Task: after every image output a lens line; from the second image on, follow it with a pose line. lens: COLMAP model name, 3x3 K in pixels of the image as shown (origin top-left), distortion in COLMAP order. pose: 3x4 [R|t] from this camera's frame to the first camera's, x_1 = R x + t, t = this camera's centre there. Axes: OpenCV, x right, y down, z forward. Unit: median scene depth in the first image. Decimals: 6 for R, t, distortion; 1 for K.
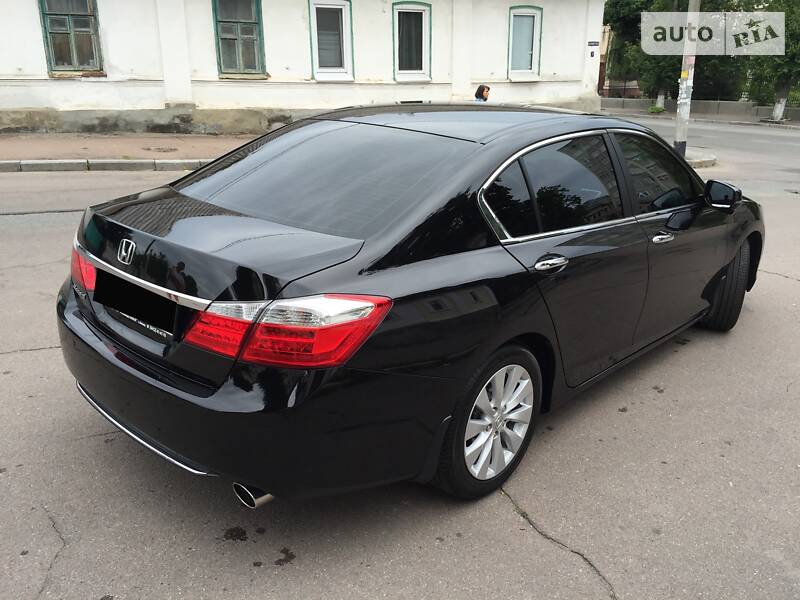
lens RADIAL K [[684.9, 0, 394.6], [0, 684.9, 300.3], [0, 0, 1]] dist [0.078630, -0.114690]
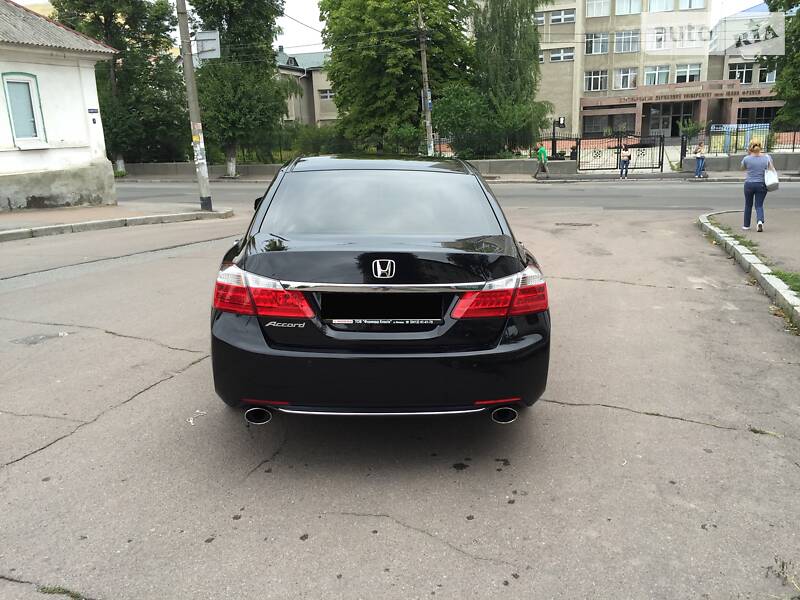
lens RADIAL K [[684.9, 0, 397.3], [0, 684.9, 298.2], [0, 0, 1]] dist [0.078630, -0.114690]
pose [[0.707323, -0.185280, 0.682177, -0.148952], [0.246639, 0.969079, 0.007472, -0.002318], [-0.662467, 0.162966, 0.731149, 0.006673]]
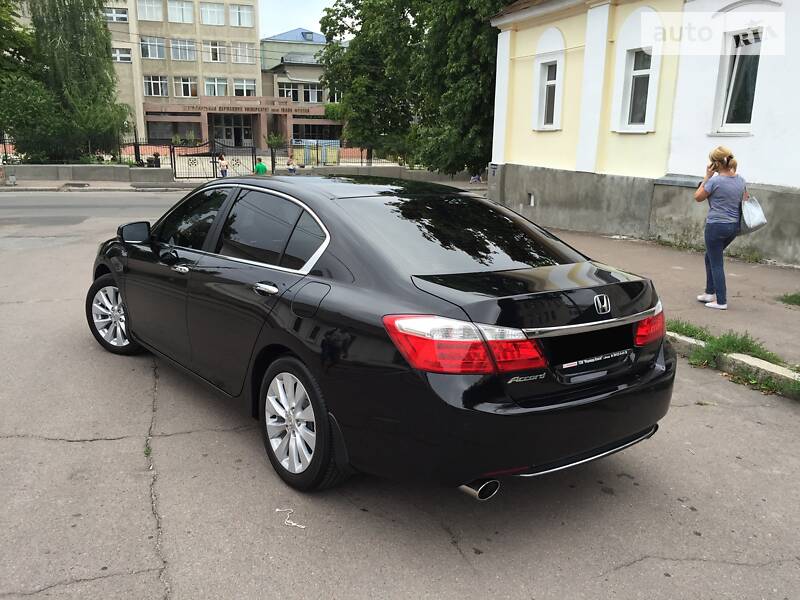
lens RADIAL K [[684.9, 0, 398.4], [0, 684.9, 301.3], [0, 0, 1]] dist [0.078630, -0.114690]
pose [[0.154583, -0.227112, 0.961522, -0.193313], [0.288993, 0.941048, 0.175815, -0.047027], [-0.944768, 0.250696, 0.211104, 0.128820]]
